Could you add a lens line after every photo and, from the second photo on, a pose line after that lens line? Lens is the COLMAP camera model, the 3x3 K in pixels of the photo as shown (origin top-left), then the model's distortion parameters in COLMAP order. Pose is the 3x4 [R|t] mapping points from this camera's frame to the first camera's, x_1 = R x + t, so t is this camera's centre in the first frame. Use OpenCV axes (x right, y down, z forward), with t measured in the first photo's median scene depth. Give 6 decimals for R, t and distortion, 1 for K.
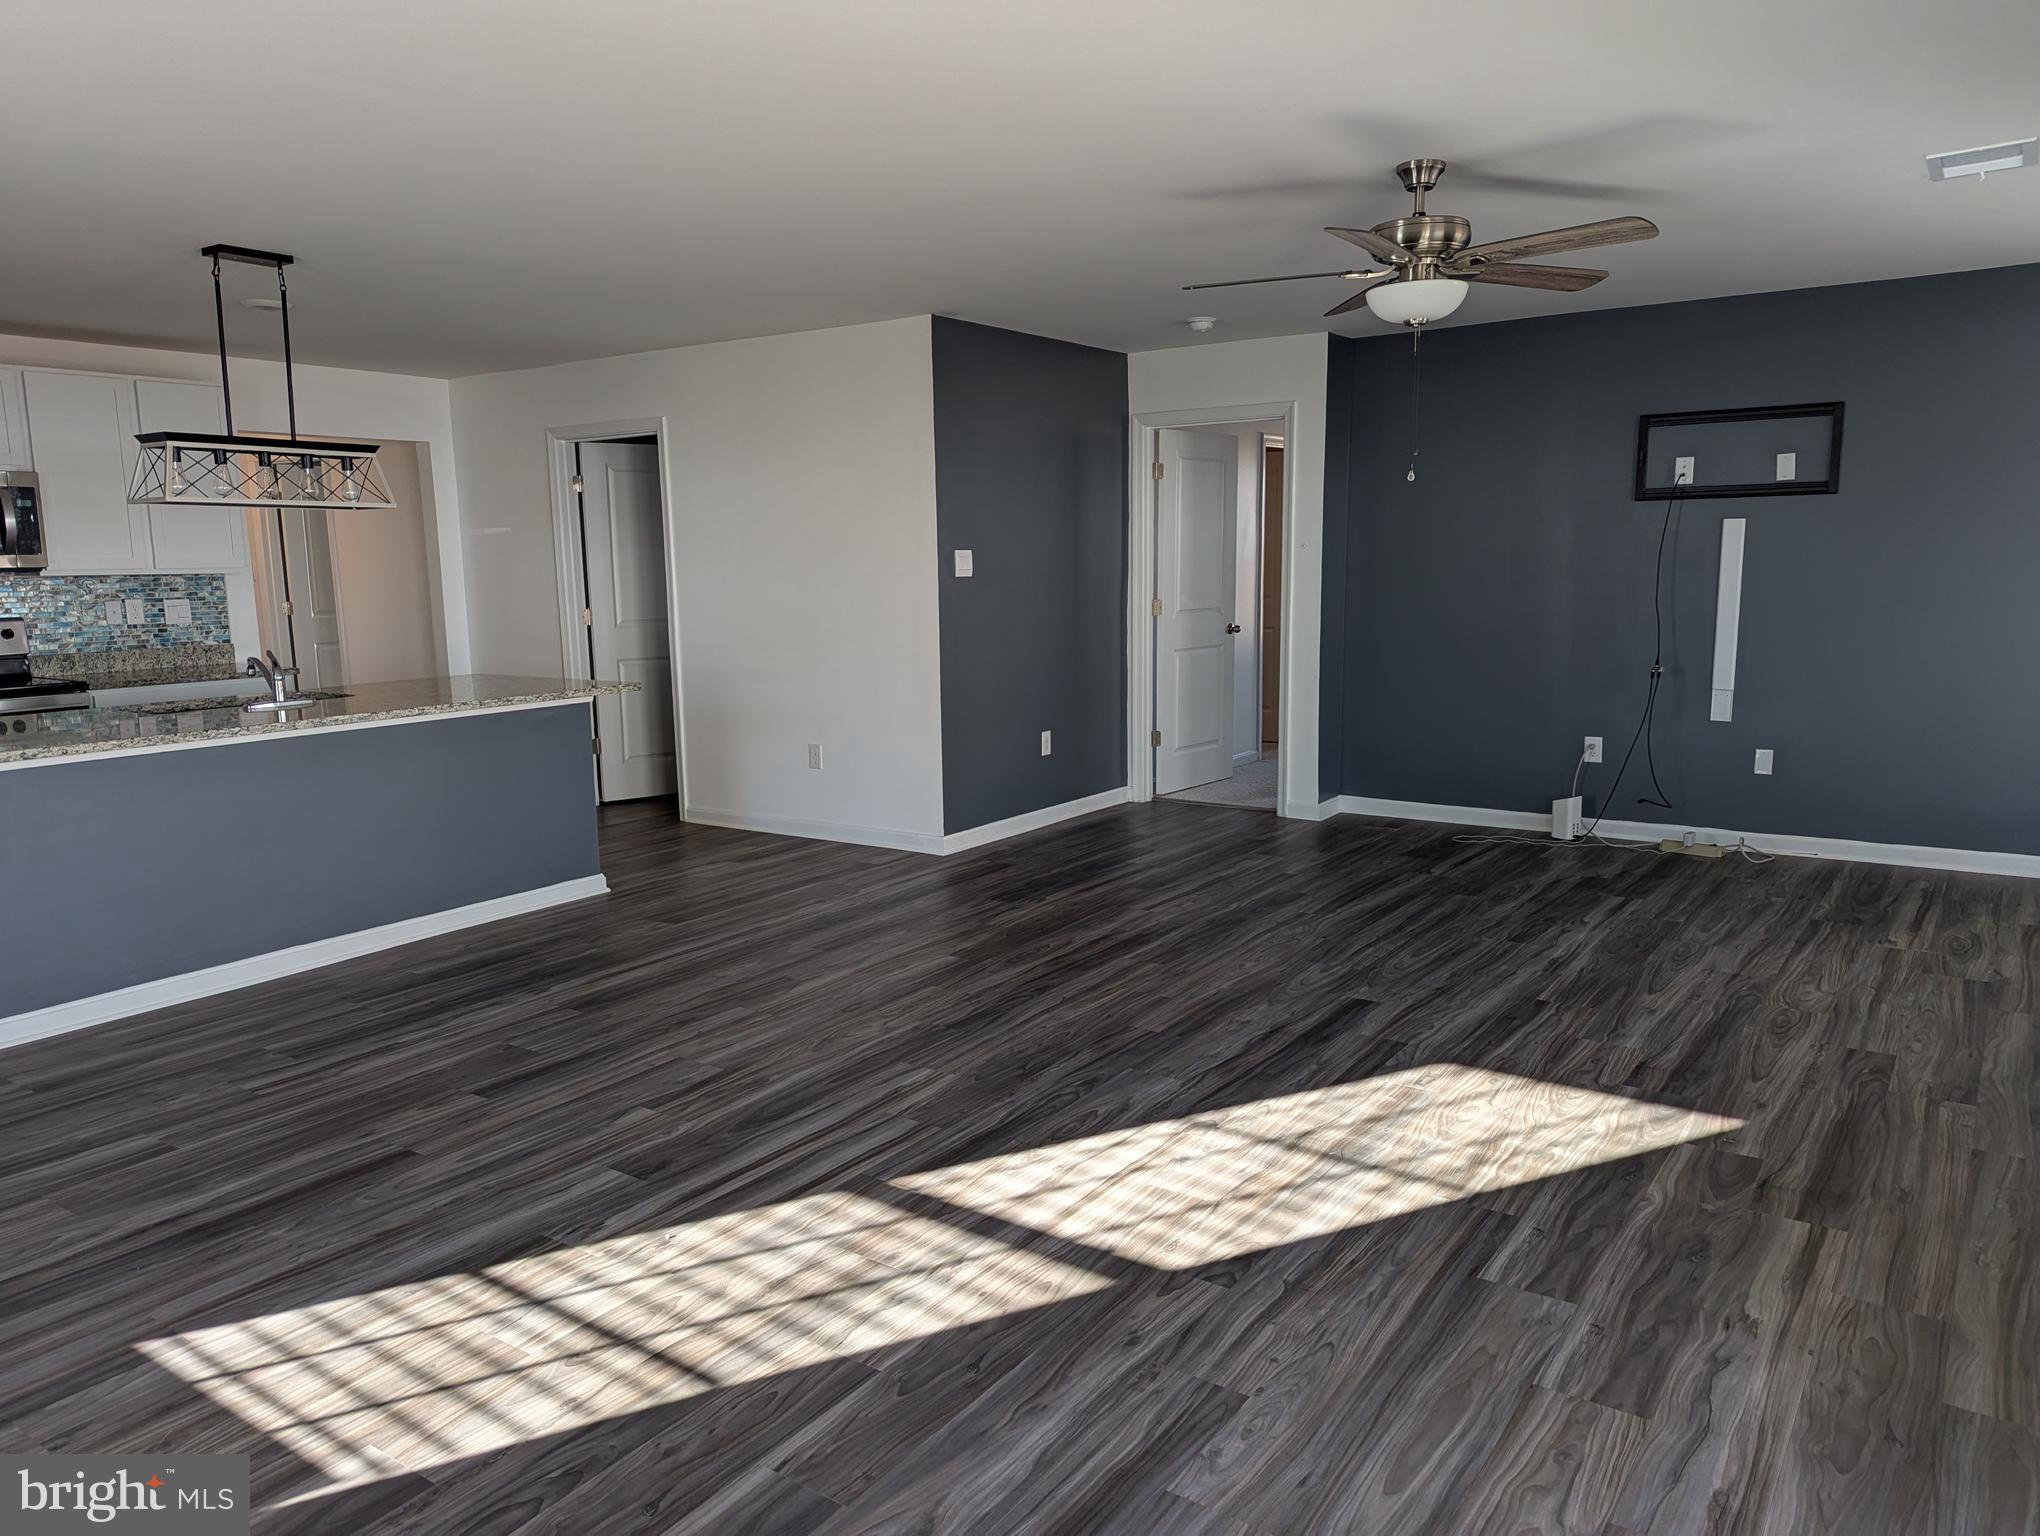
lens RADIAL K [[1424.6, 0, 1020.0], [0, 1424.6, 768.0], [0, 0, 1]] dist [0.088248, -0.075914]
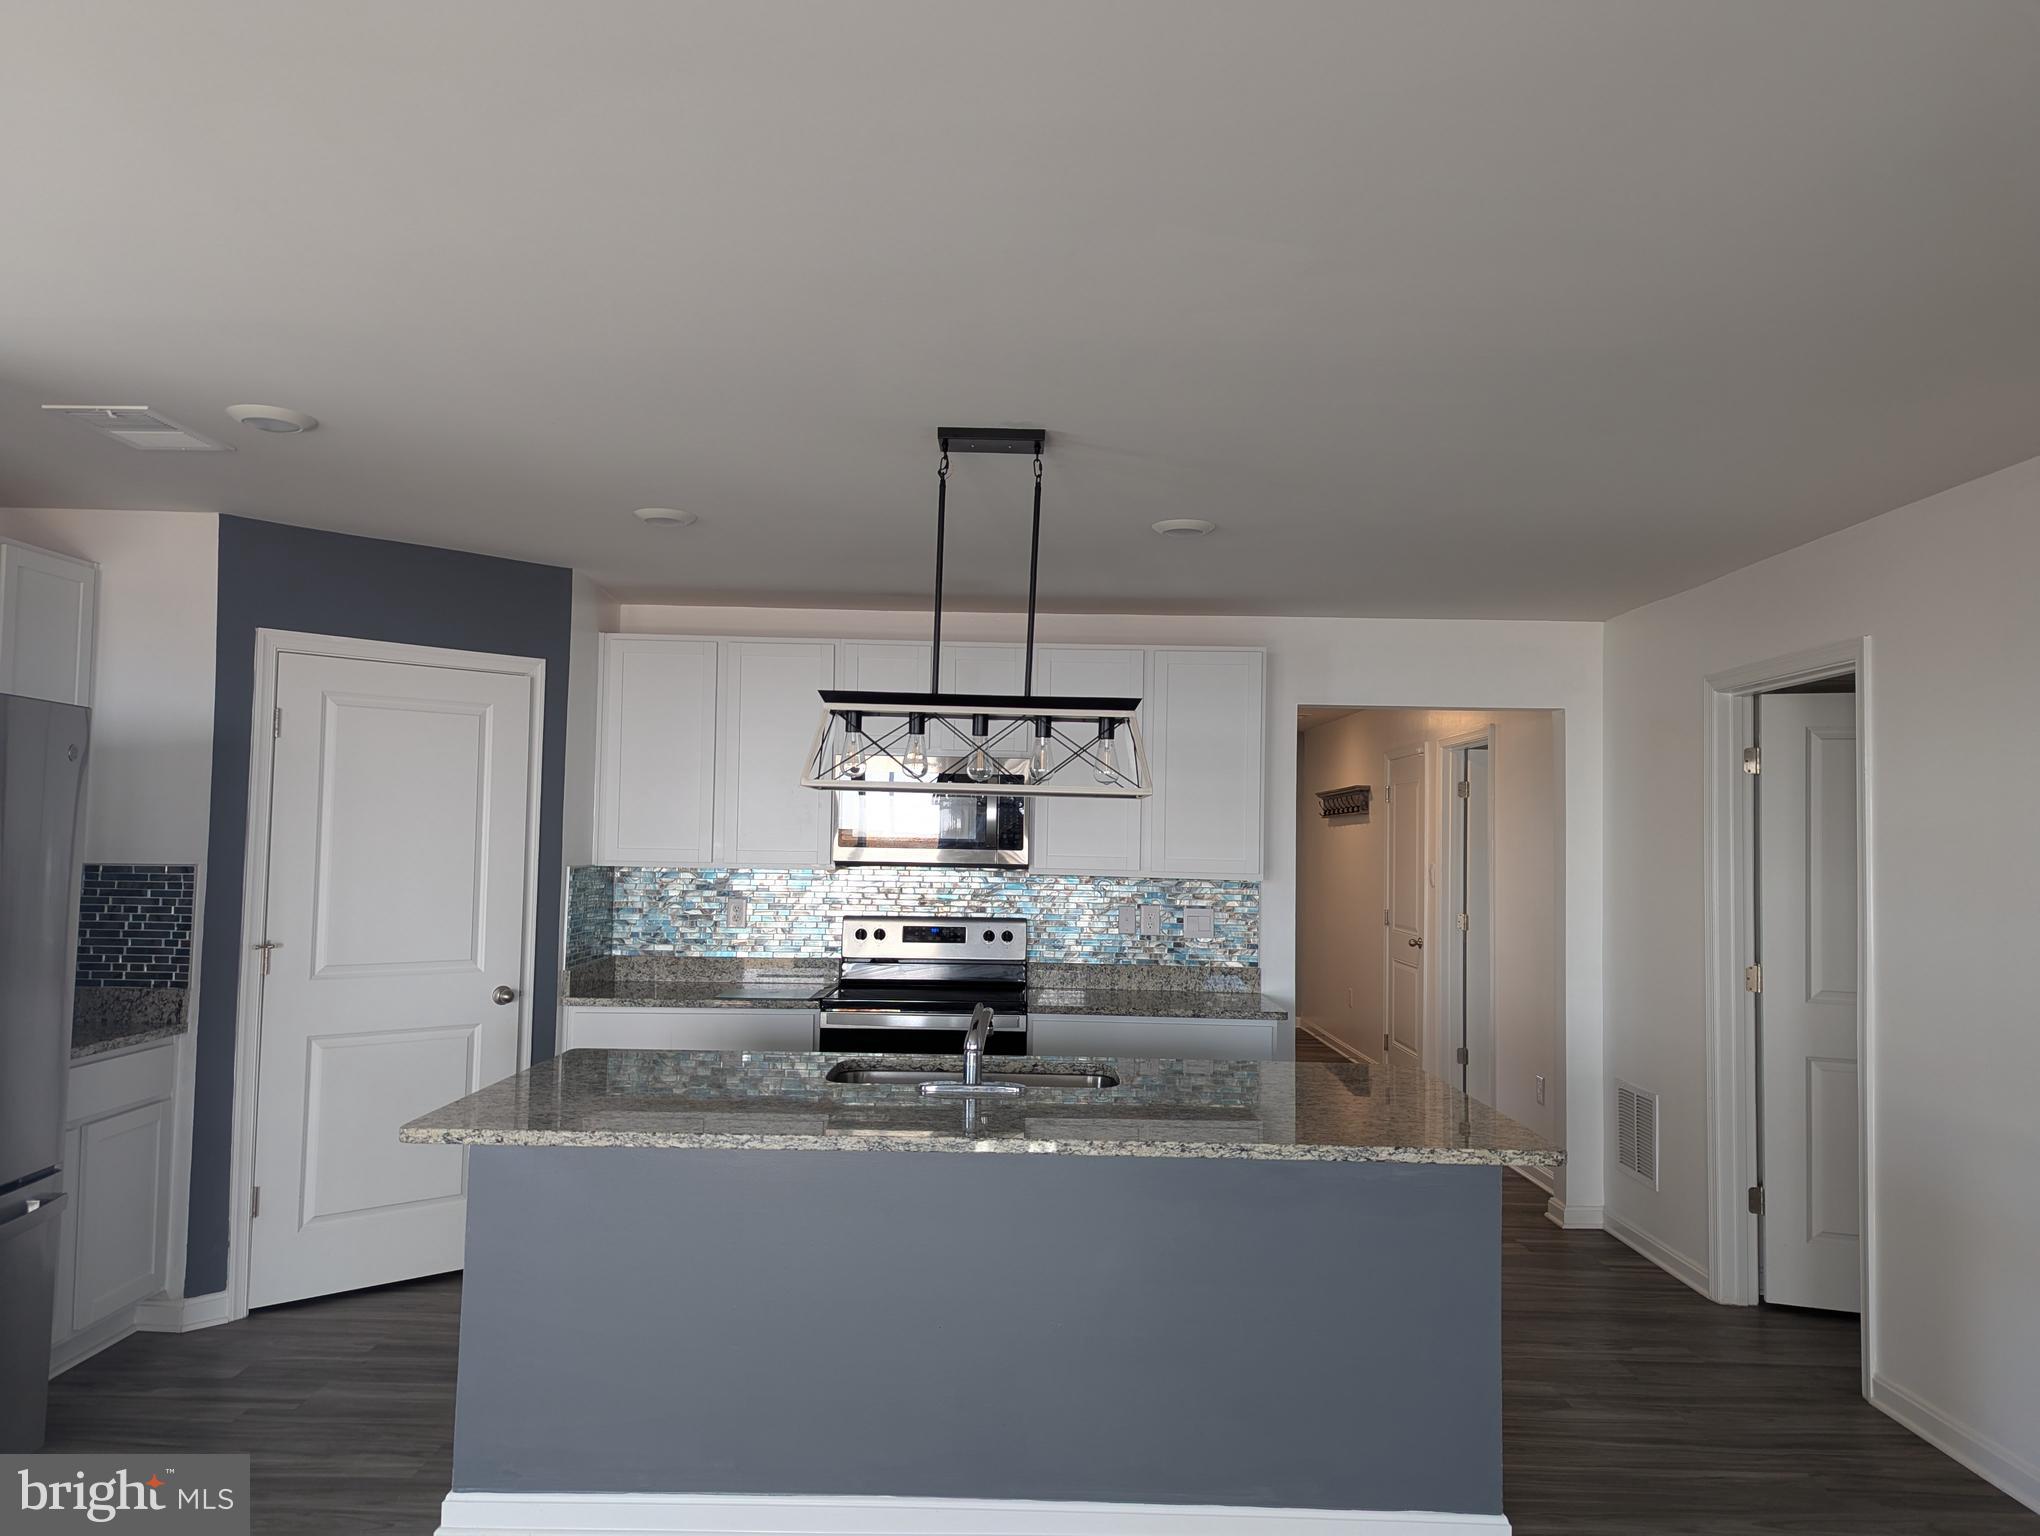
lens RADIAL K [[1424.6, 0, 1020.0], [0, 1424.6, 768.0], [0, 0, 1]] dist [0.088248, -0.075914]
pose [[0.561971, -0.010950, -0.827084, 0.031246], [-0.155968, 0.980573, -0.118956, -0.085370], [0.812319, 0.195848, 0.549346, 0.479470]]
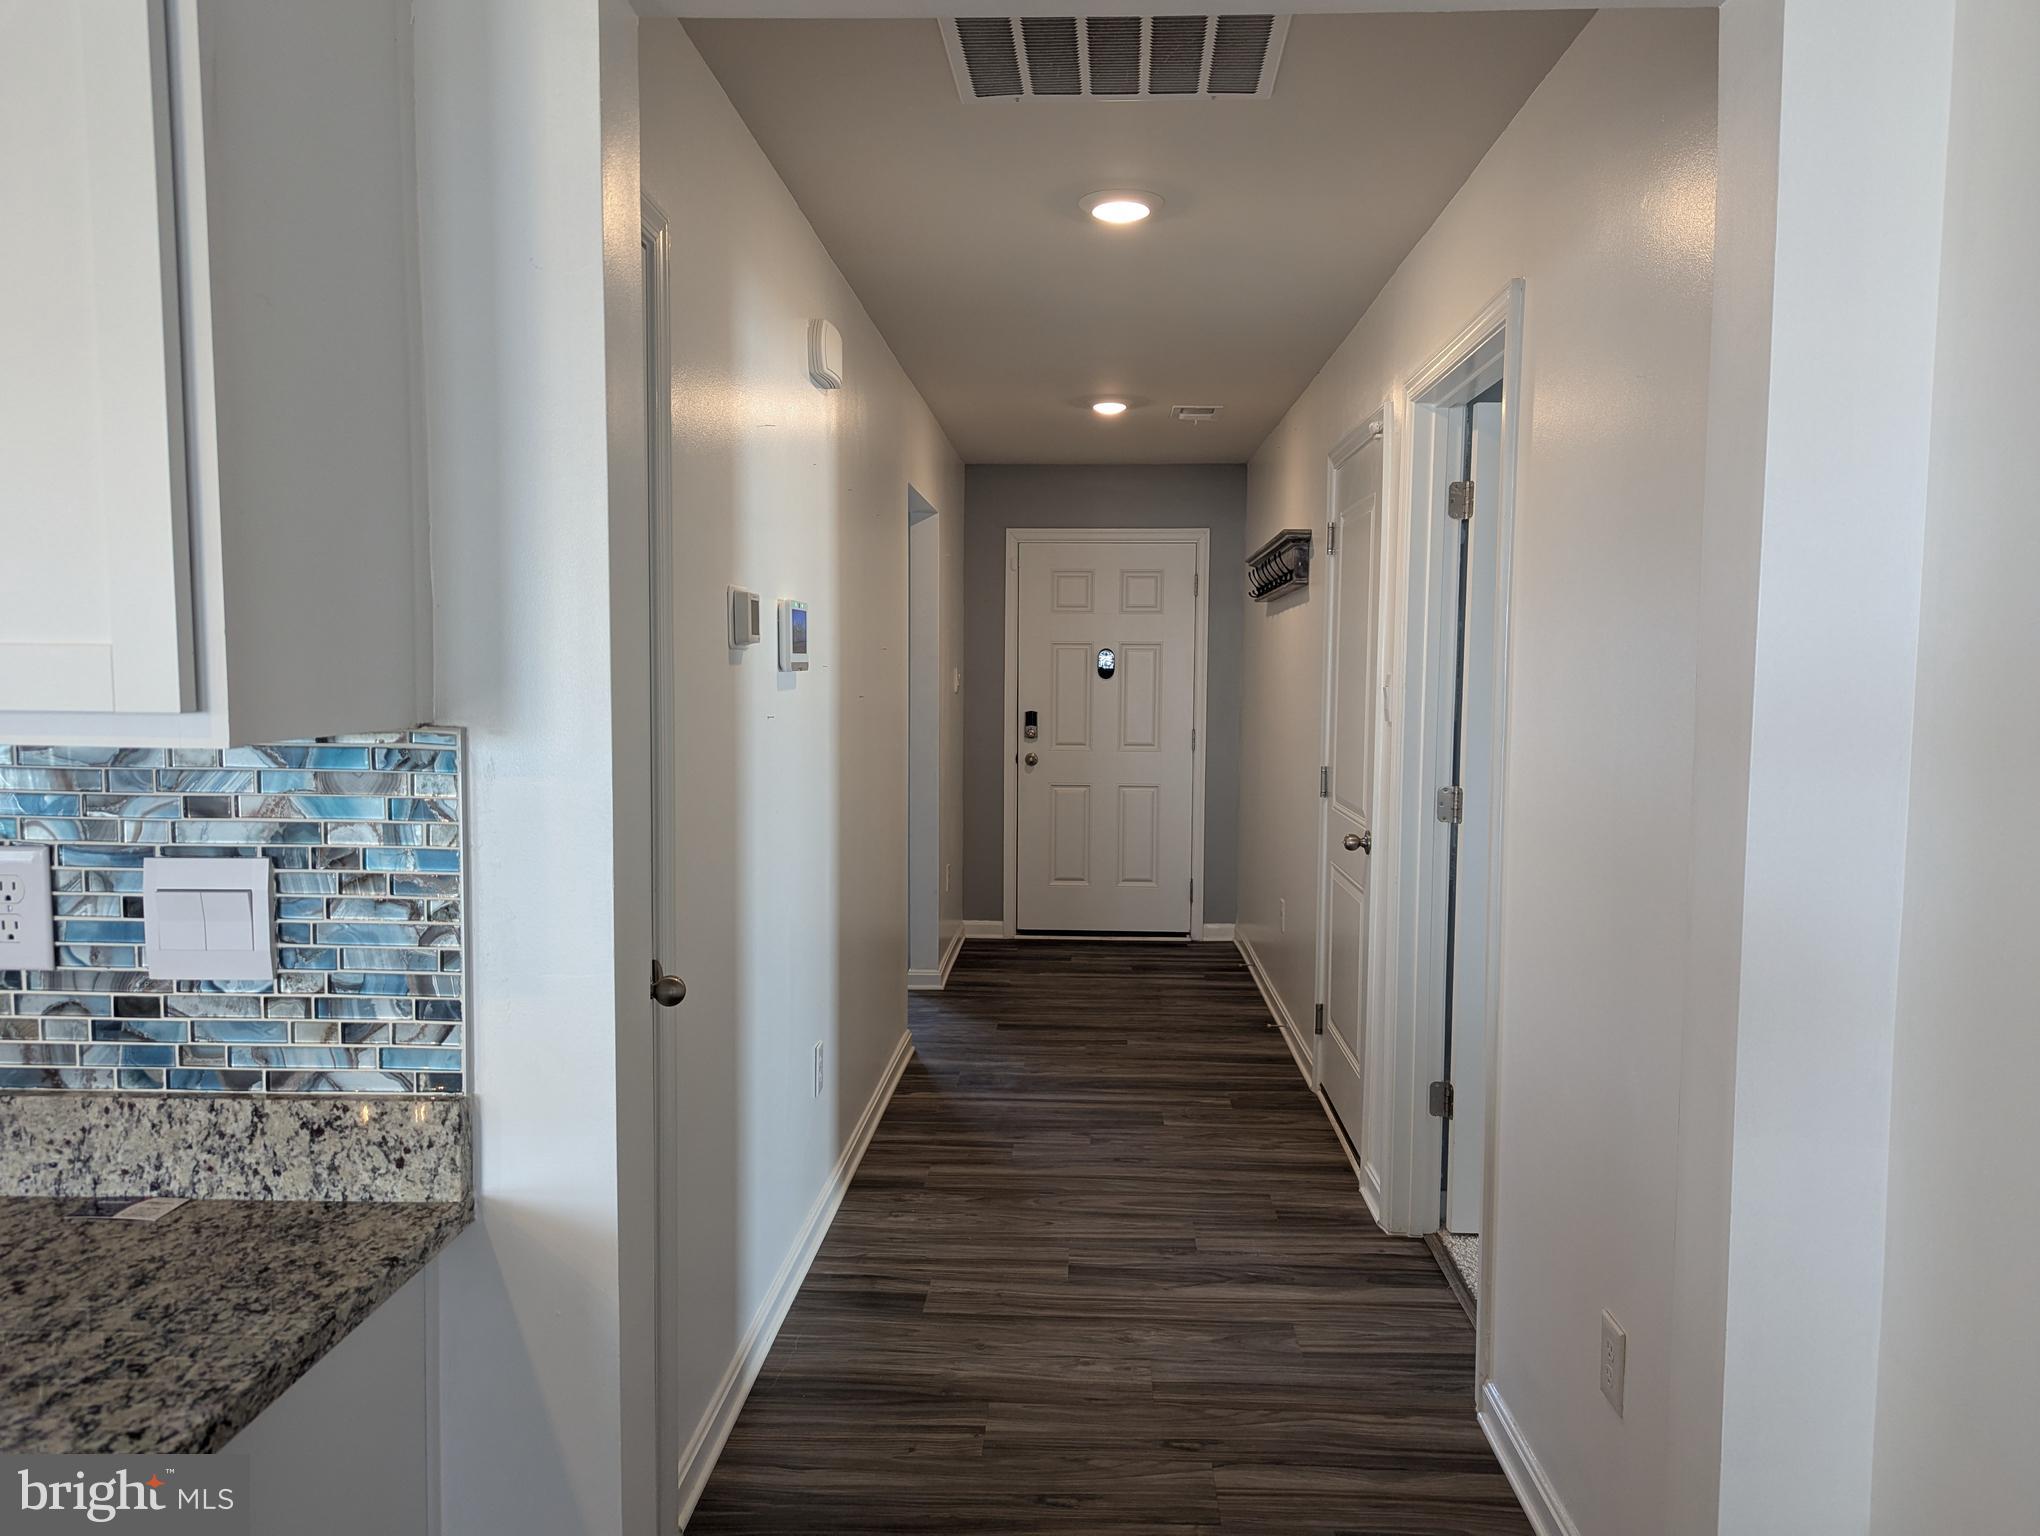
lens RADIAL K [[1440.6, 0, 1032.1], [0, 1440.6, 761.8], [0, 0, 1]] dist [0.055072, 0.001692]
pose [[0.527169, 0.080328, -0.845955, -0.369361], [-0.144907, 0.989438, 0.003652, -0.151471], [0.837314, 0.120660, 0.533242, 1.026651]]
